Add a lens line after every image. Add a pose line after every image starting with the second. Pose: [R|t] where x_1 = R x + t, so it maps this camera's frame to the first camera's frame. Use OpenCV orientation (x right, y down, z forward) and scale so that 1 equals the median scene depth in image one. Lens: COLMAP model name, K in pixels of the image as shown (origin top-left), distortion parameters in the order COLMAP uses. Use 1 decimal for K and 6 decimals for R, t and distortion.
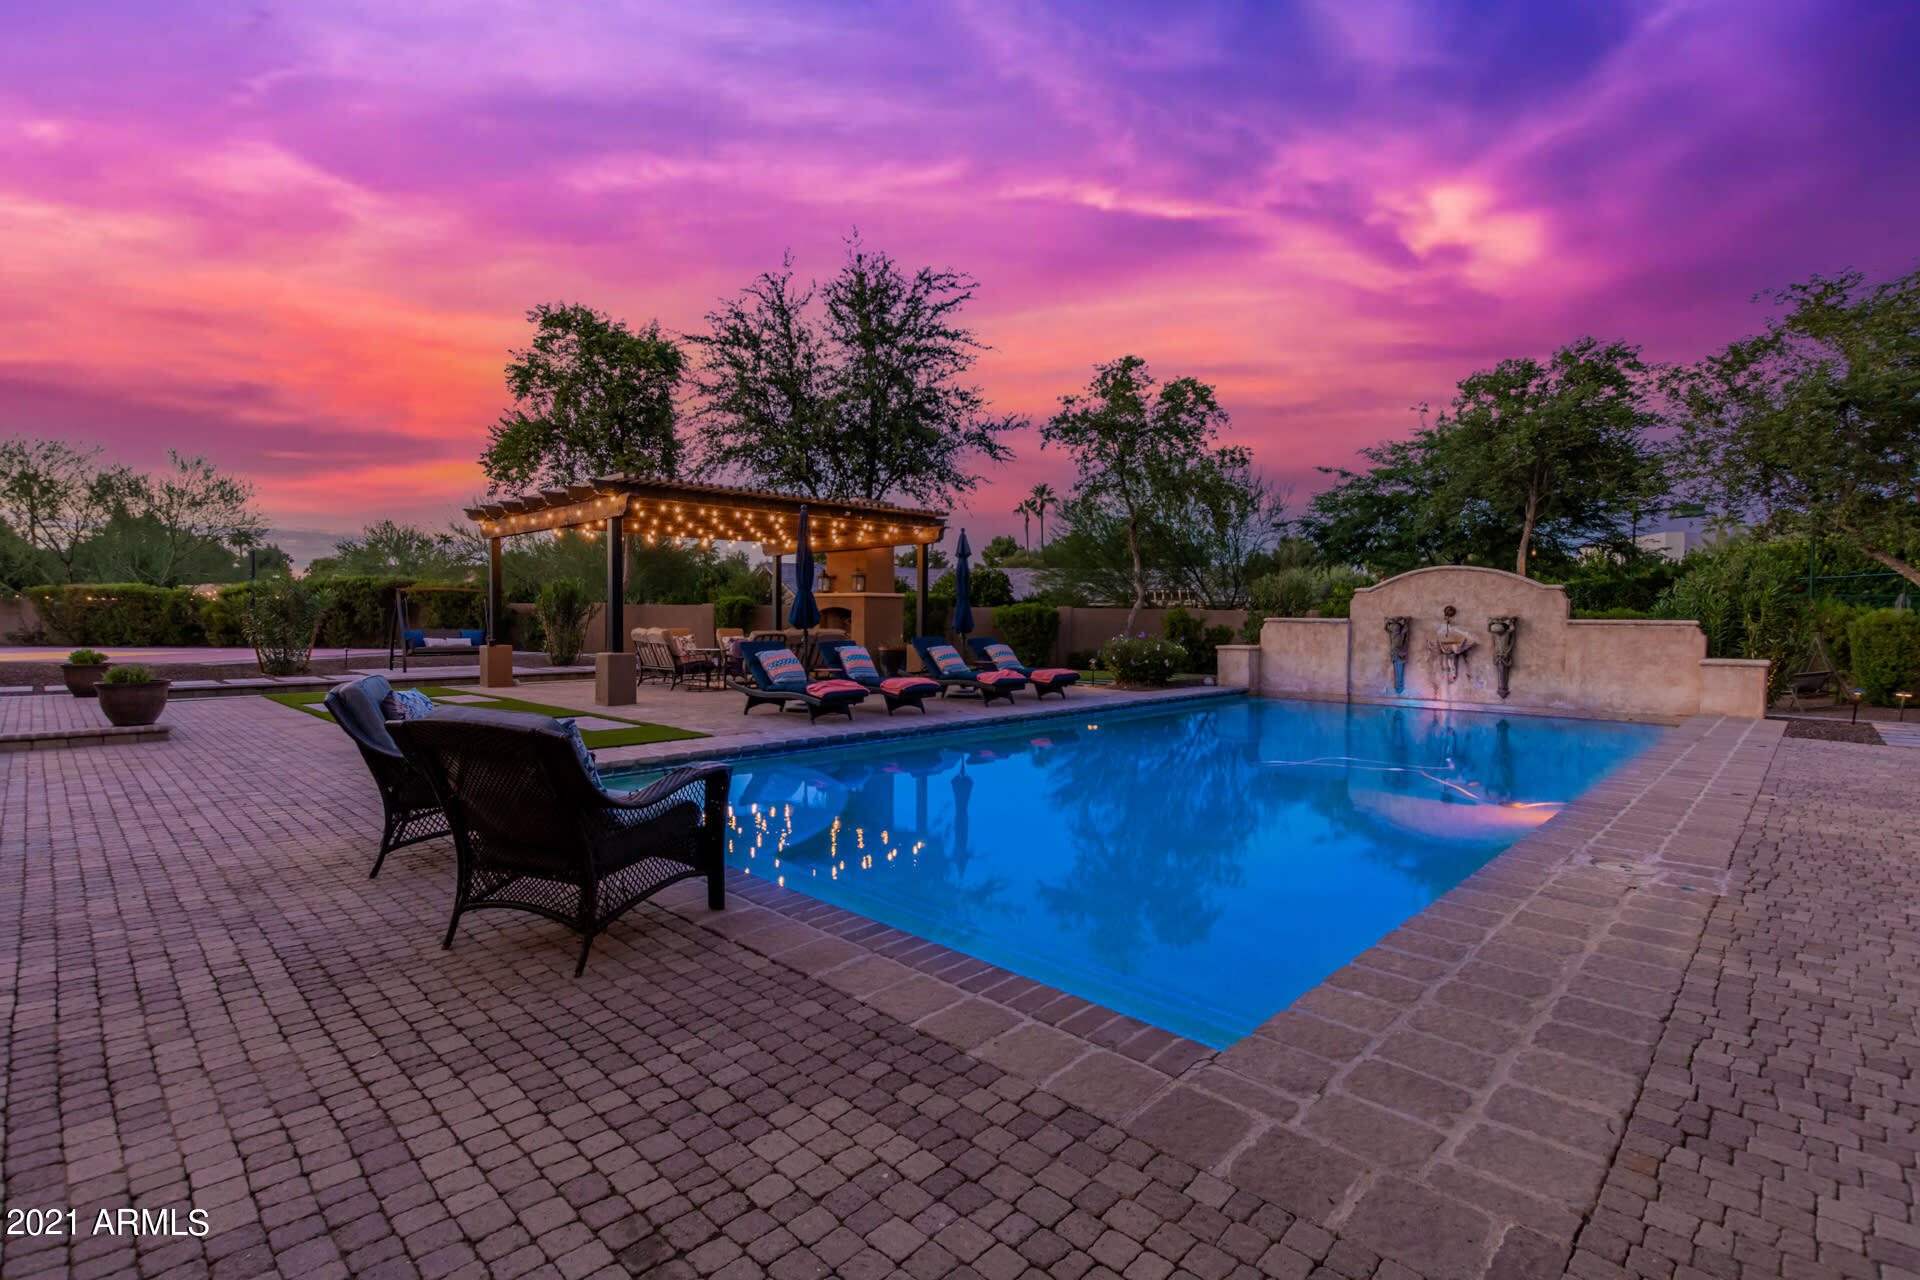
lens RADIAL K [[898.1, 0, 960.0], [0, 898.1, 640.0], [0, 0, 1]] dist [0.000496, 0.000121]
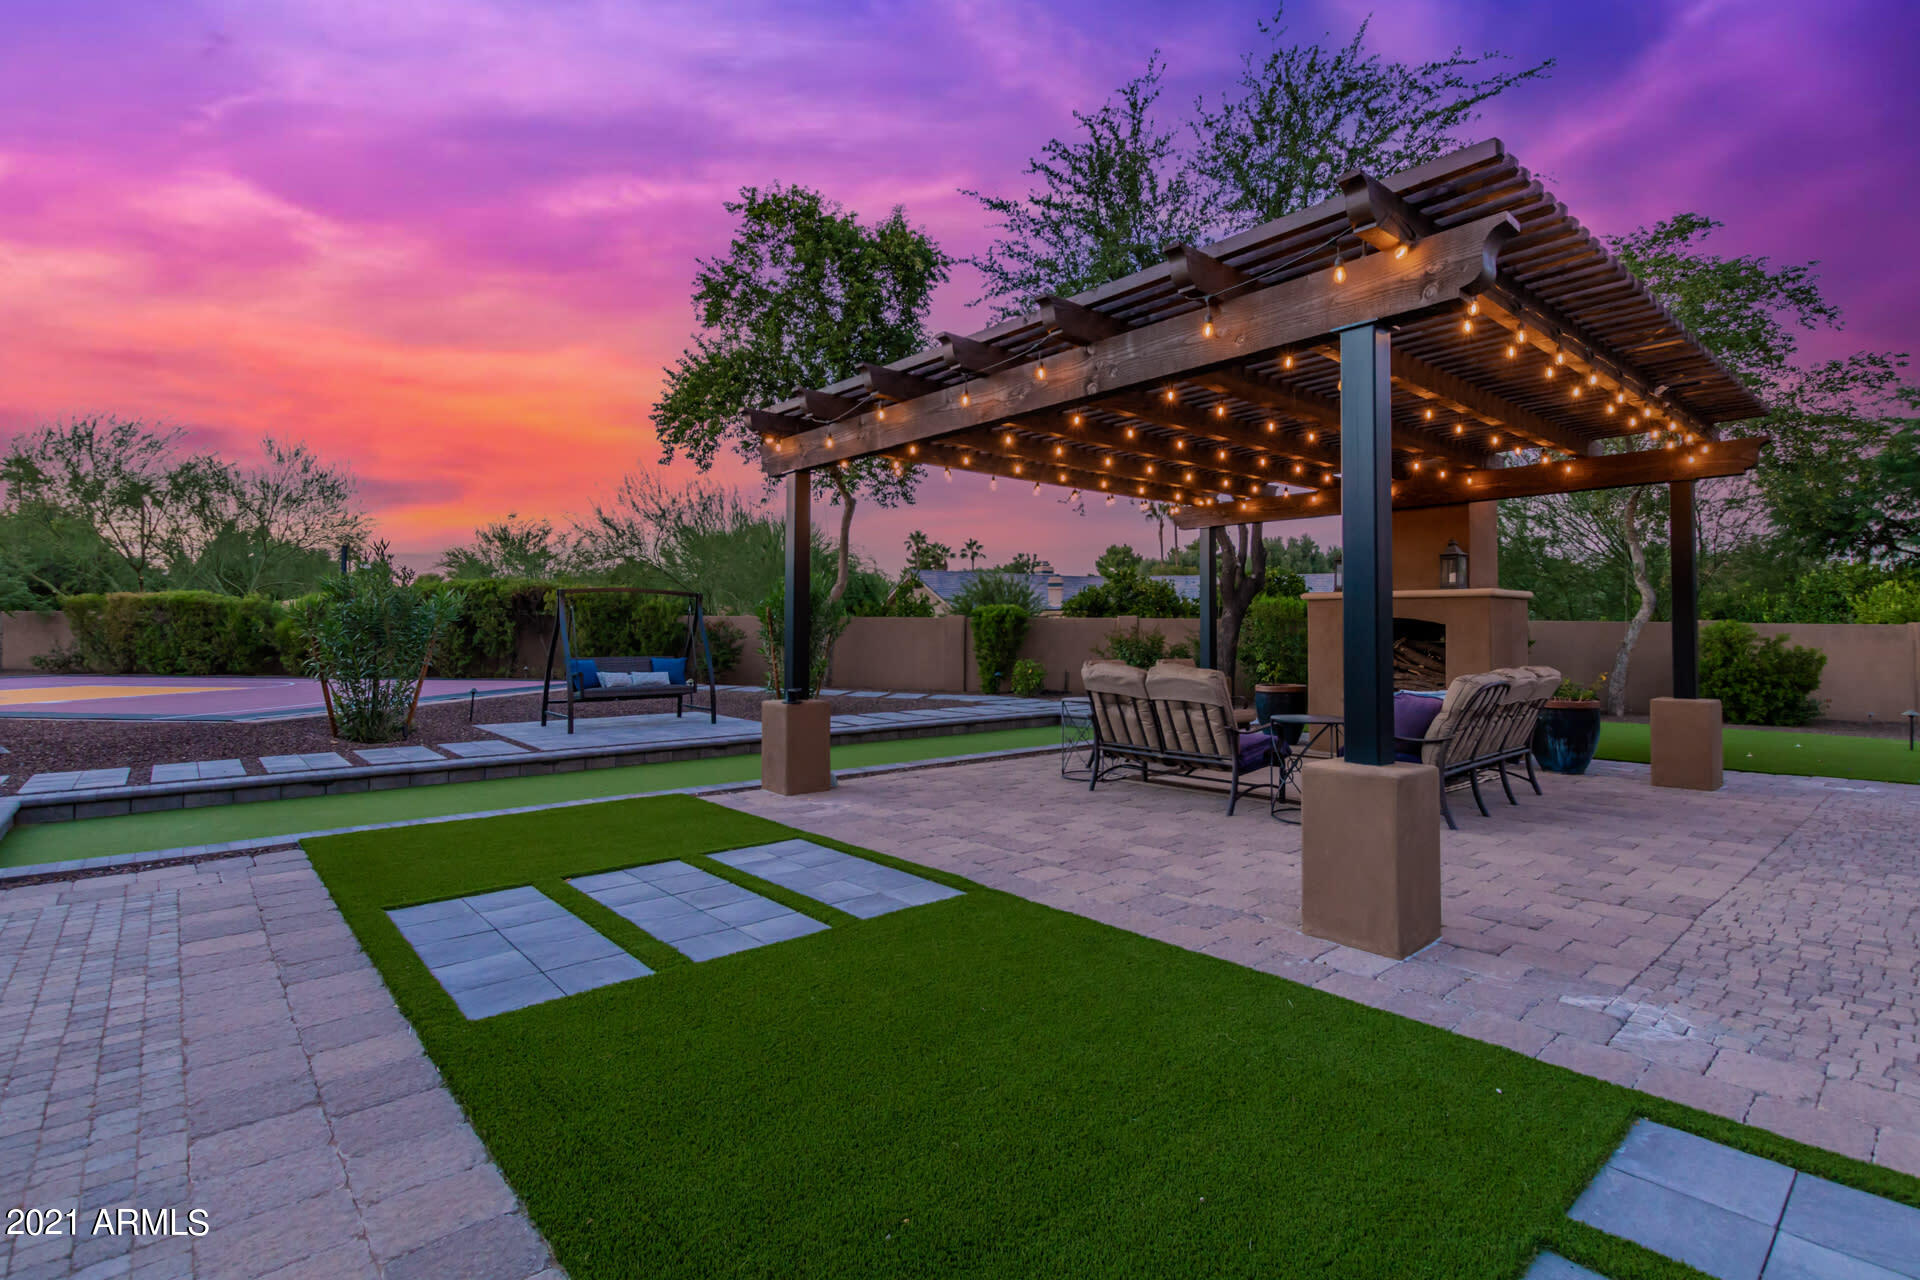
lens RADIAL K [[895.9, 0, 959.3], [0, 895.9, 597.8], [0, 0, 1]] dist [0.004289, 0.000242]
pose [[0.996867, -0.004520, -0.078971, -0.266874], [-0.000439, 0.998034, -0.062668, -0.012339], [0.079099, 0.062507, 0.994905, 0.364285]]
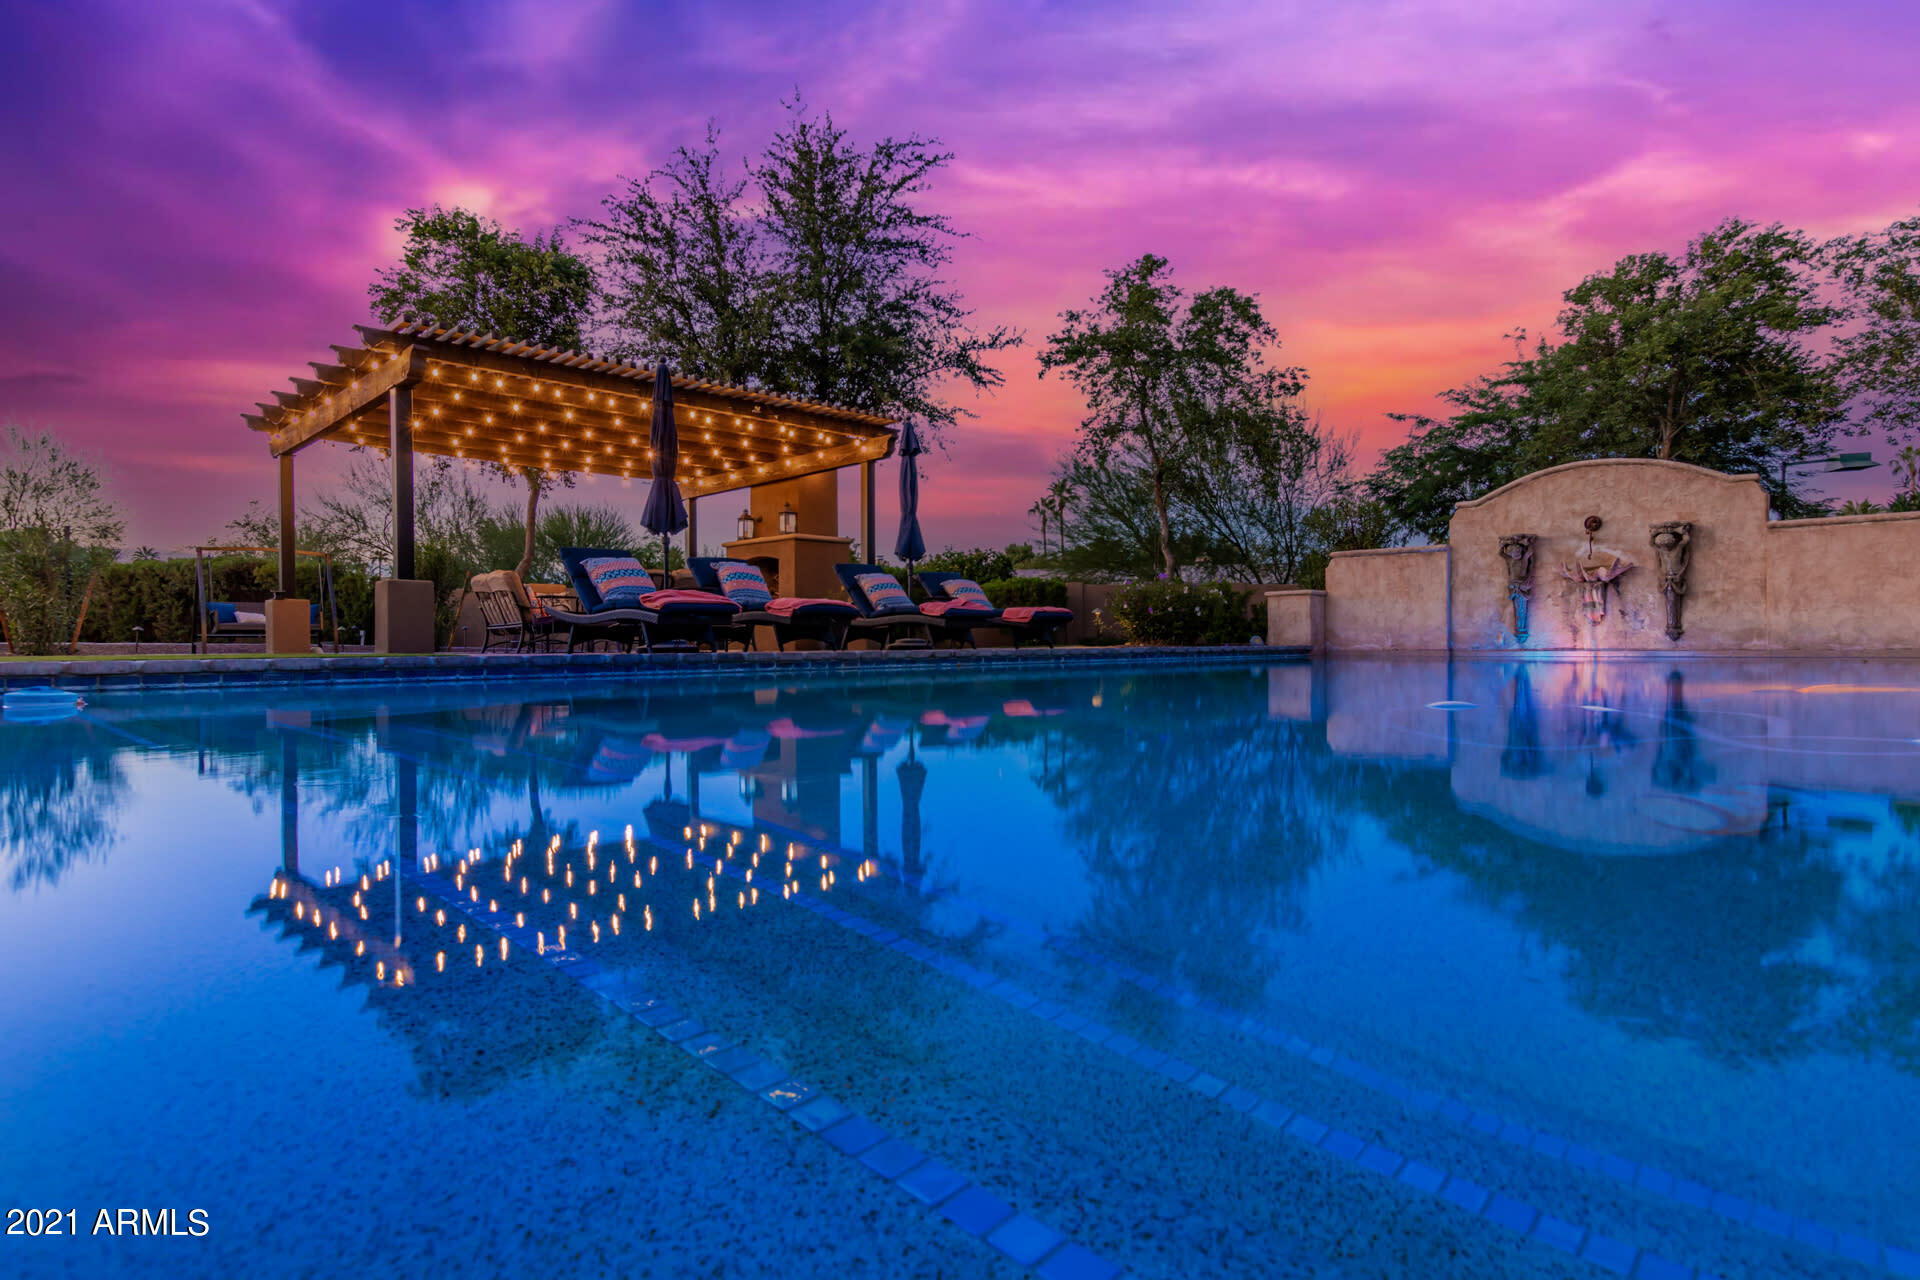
lens RADIAL K [[1019.5, 0, 965.3], [0, 1019.5, 651.5], [0, 0, 1]] dist [-0.001304, -0.002482]
pose [[0.999891, -0.011271, -0.009504, 0.032289], [0.011075, 0.999729, -0.020496, 0.048184], [0.009732, 0.020389, 0.999745, 0.113116]]
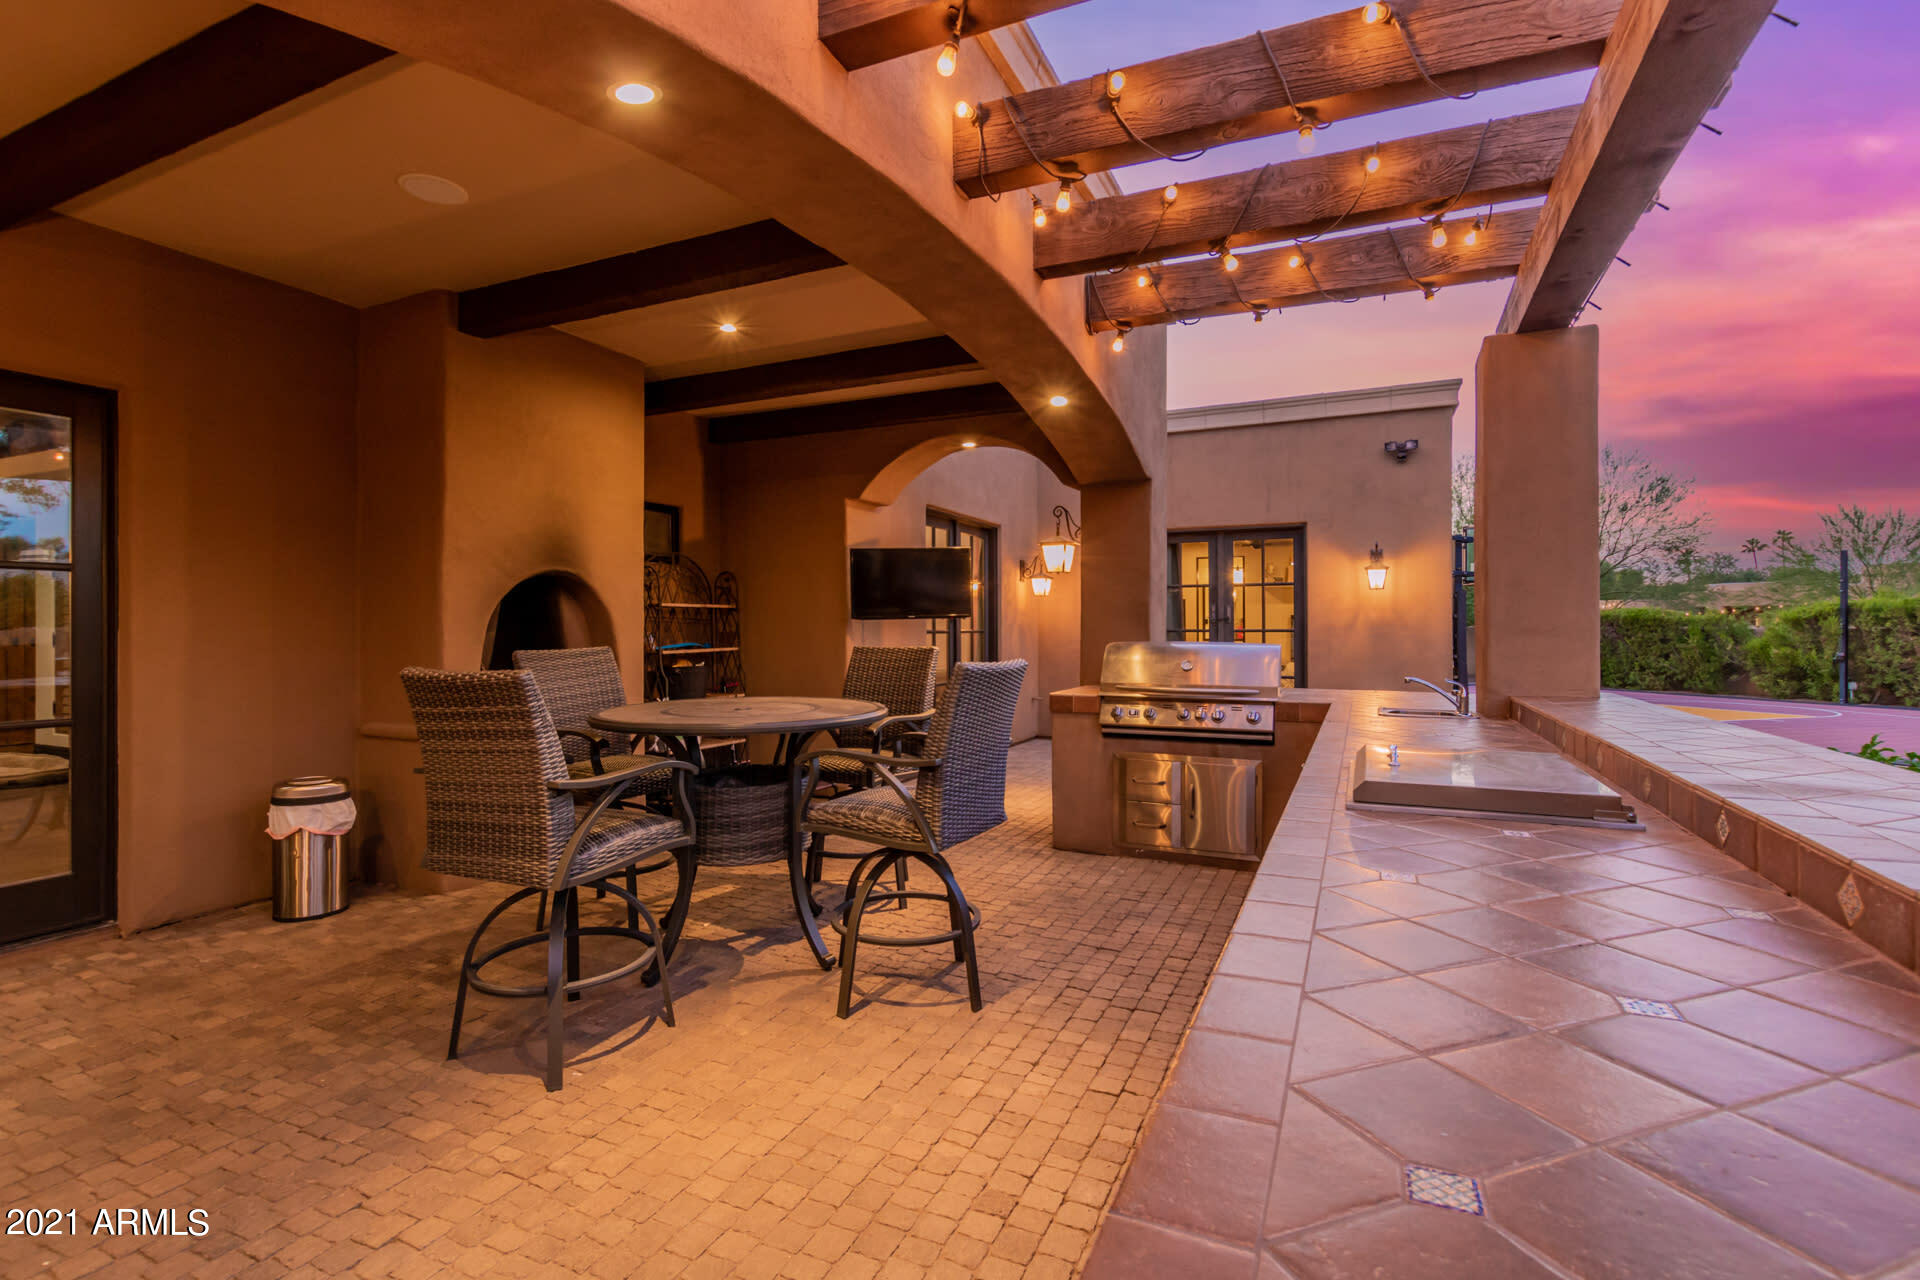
lens RADIAL K [[891.7, 0, 959.2], [0, 891.7, 624.2], [0, 0, 1]] dist [-0.000428, -0.000101]
pose [[0.337661, -0.009006, -0.941225, -0.482967], [-0.020698, 0.999641, -0.016990, -0.028191], [0.941040, 0.025218, 0.337353, 0.236129]]
